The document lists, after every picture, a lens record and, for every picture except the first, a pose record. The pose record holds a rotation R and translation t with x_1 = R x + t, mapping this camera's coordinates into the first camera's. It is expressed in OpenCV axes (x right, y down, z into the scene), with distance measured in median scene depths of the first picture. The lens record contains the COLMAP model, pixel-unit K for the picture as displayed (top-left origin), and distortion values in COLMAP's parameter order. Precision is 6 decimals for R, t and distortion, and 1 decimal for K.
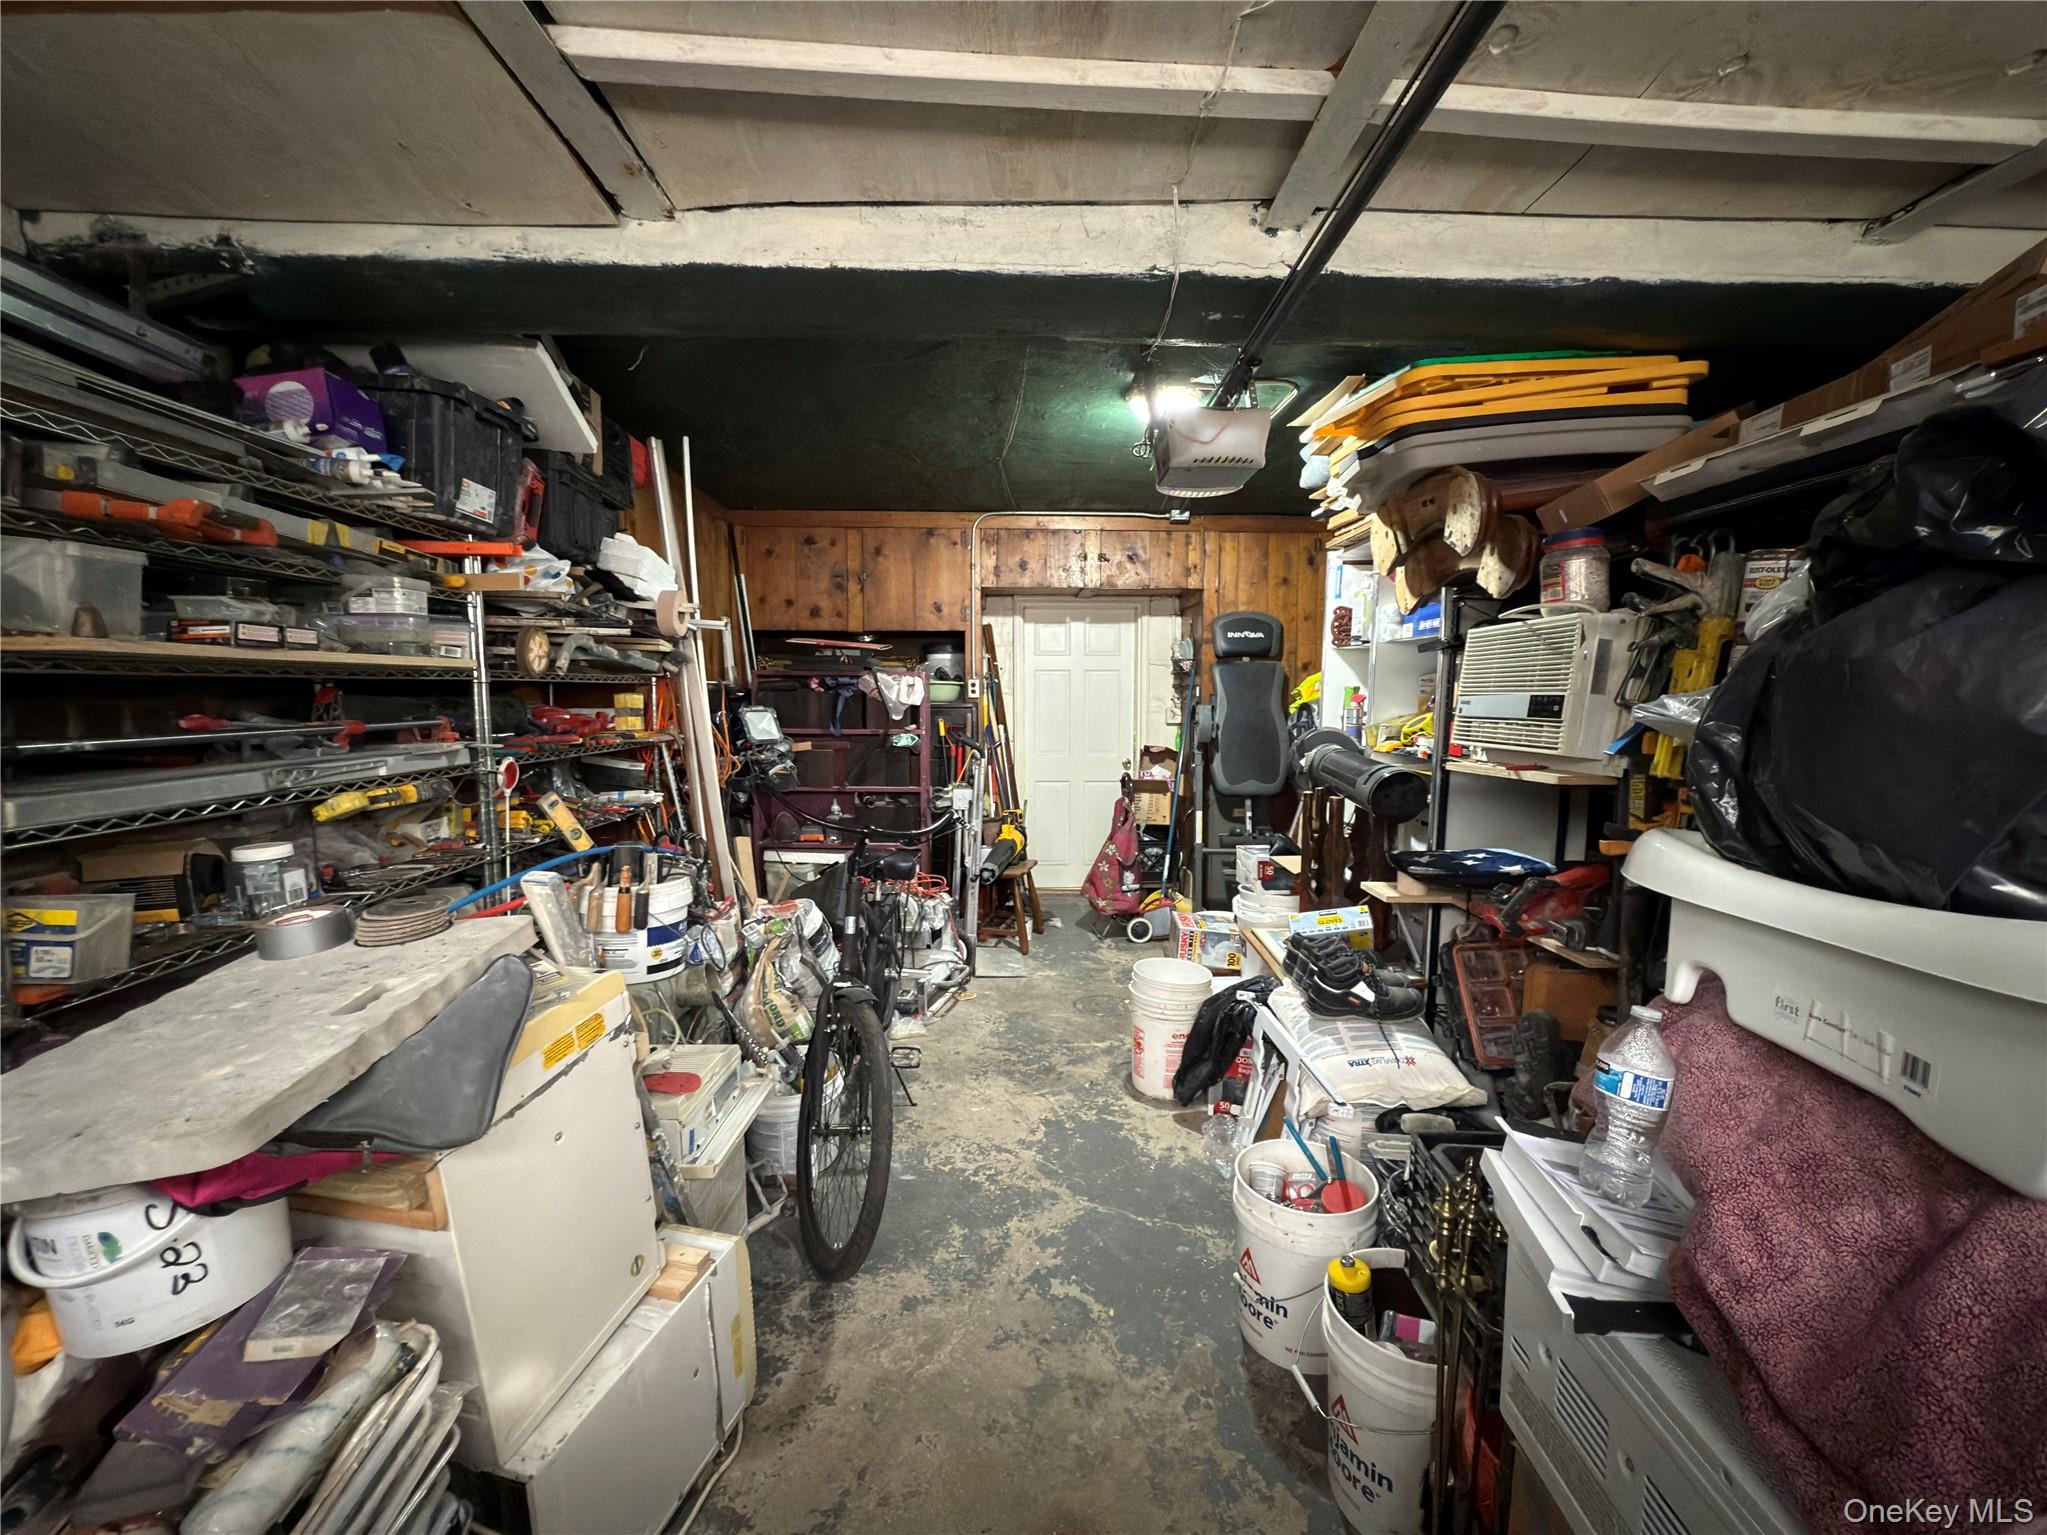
lens RADIAL K [[860.8, 0, 1023.5], [0, 860.8, 767.5], [0, 0, 1]] dist [0.001687, -0.000240]
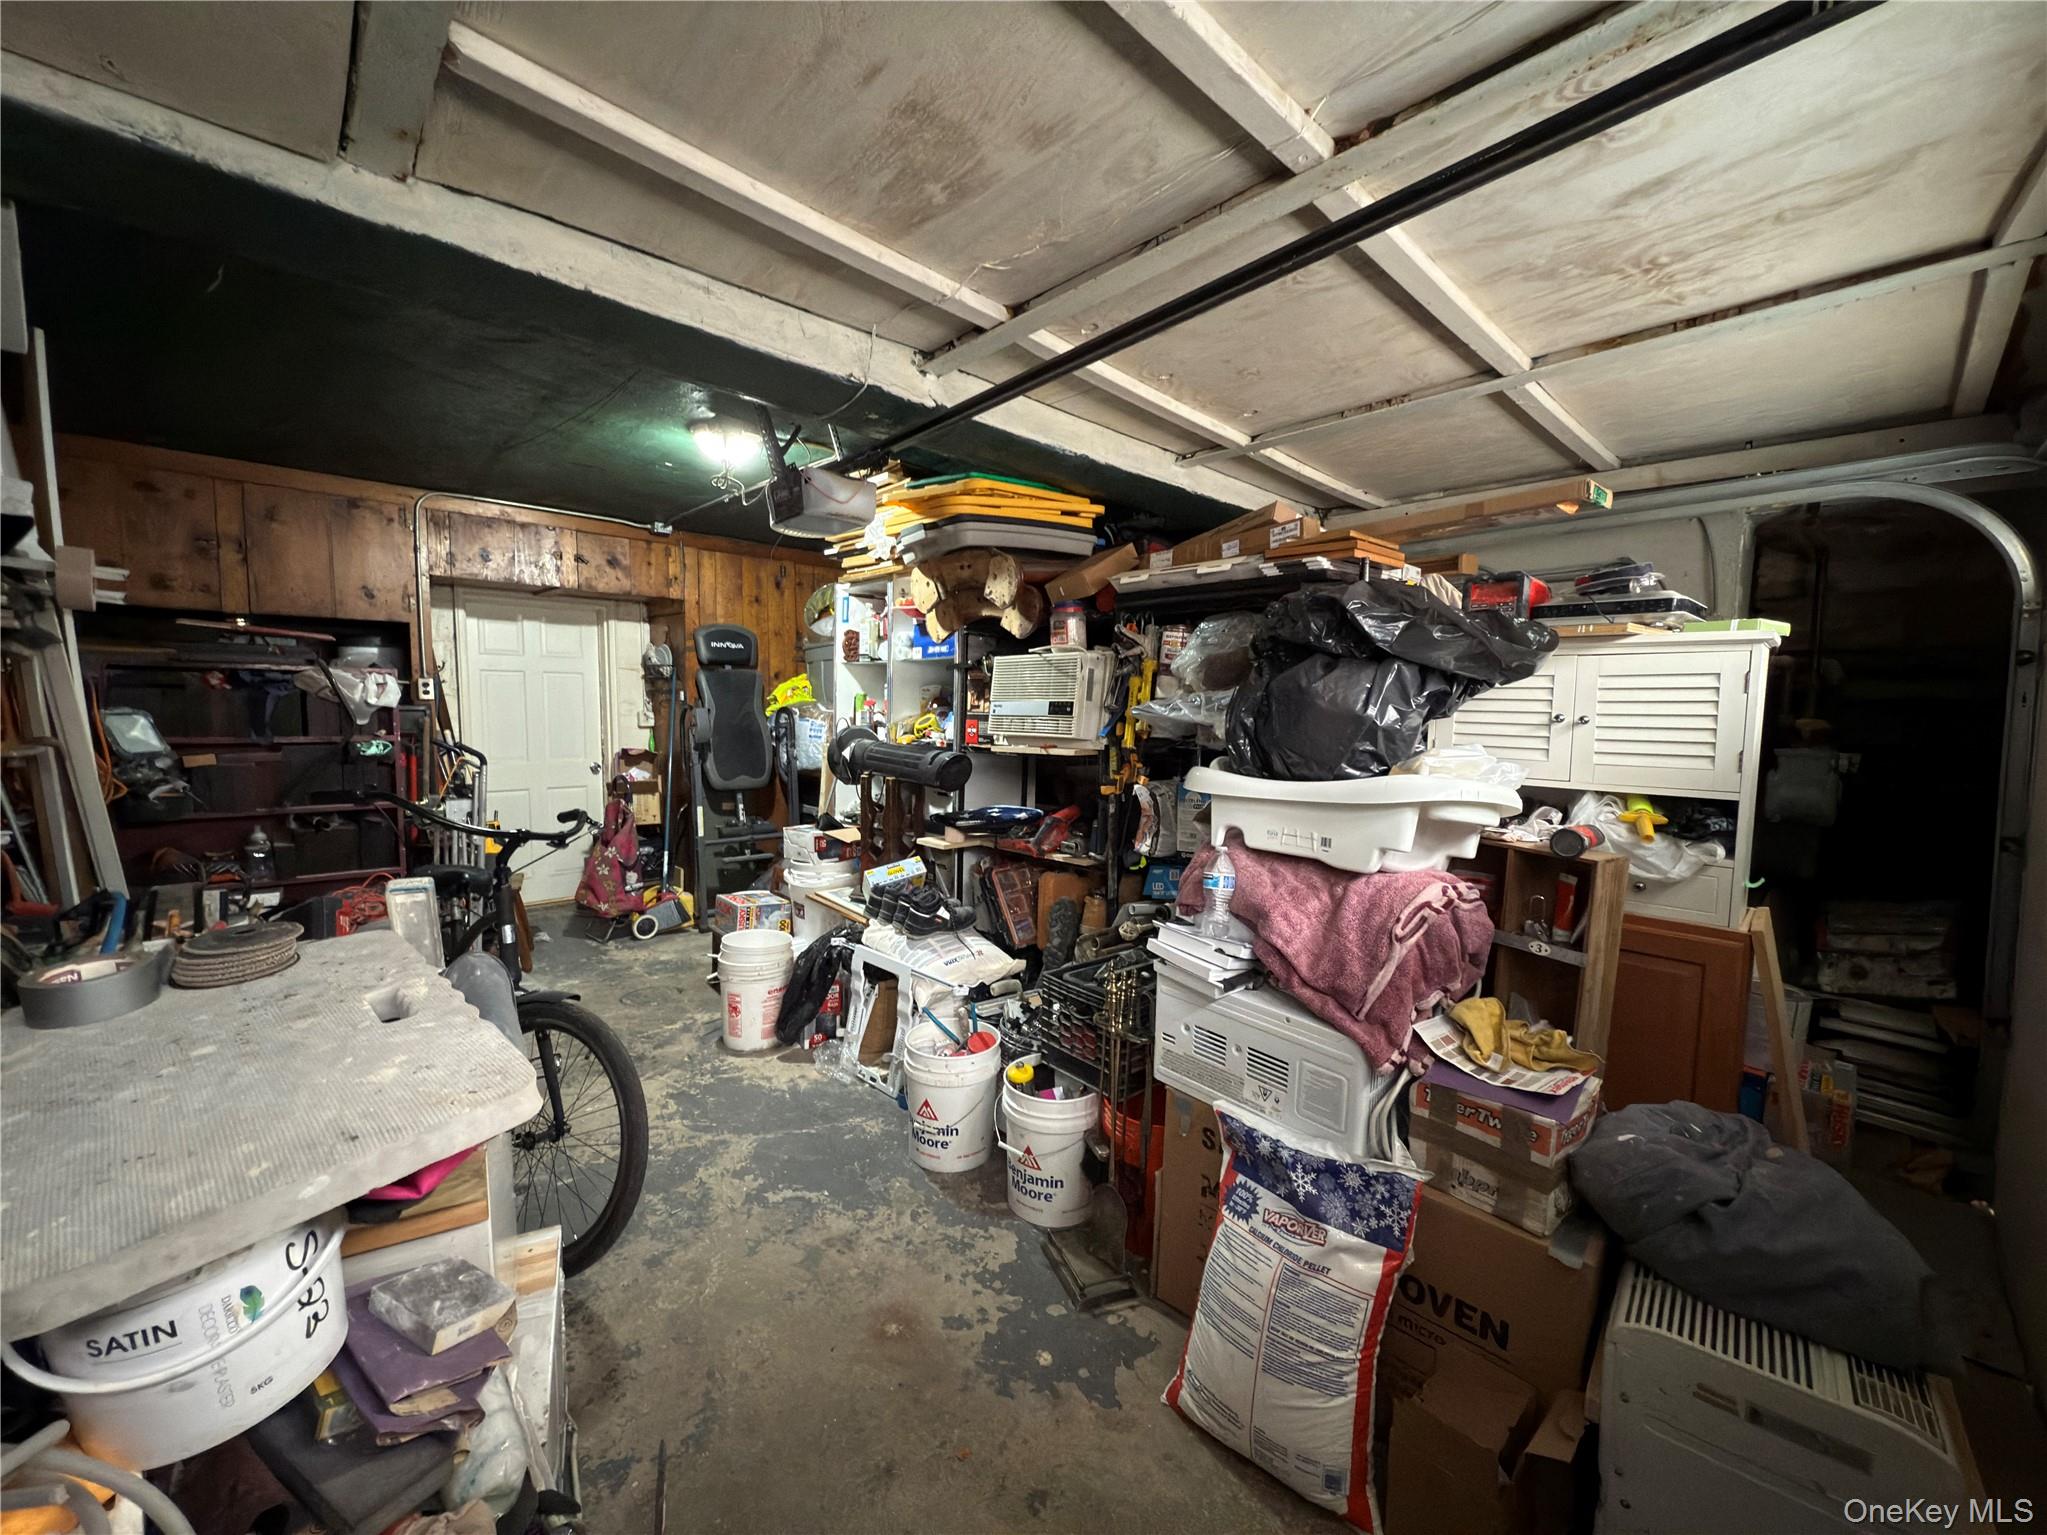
lens RADIAL K [[809.3, 0, 1032.2], [0, 809.3, 766.7], [0, 0, 1]] dist [0.001300, -0.000078]
pose [[0.734920, -0.045451, 0.676630, -0.298541], [0.047444, 0.998753, 0.015558, 0.008069], [-0.676493, 0.020668, 0.736159, -0.052385]]
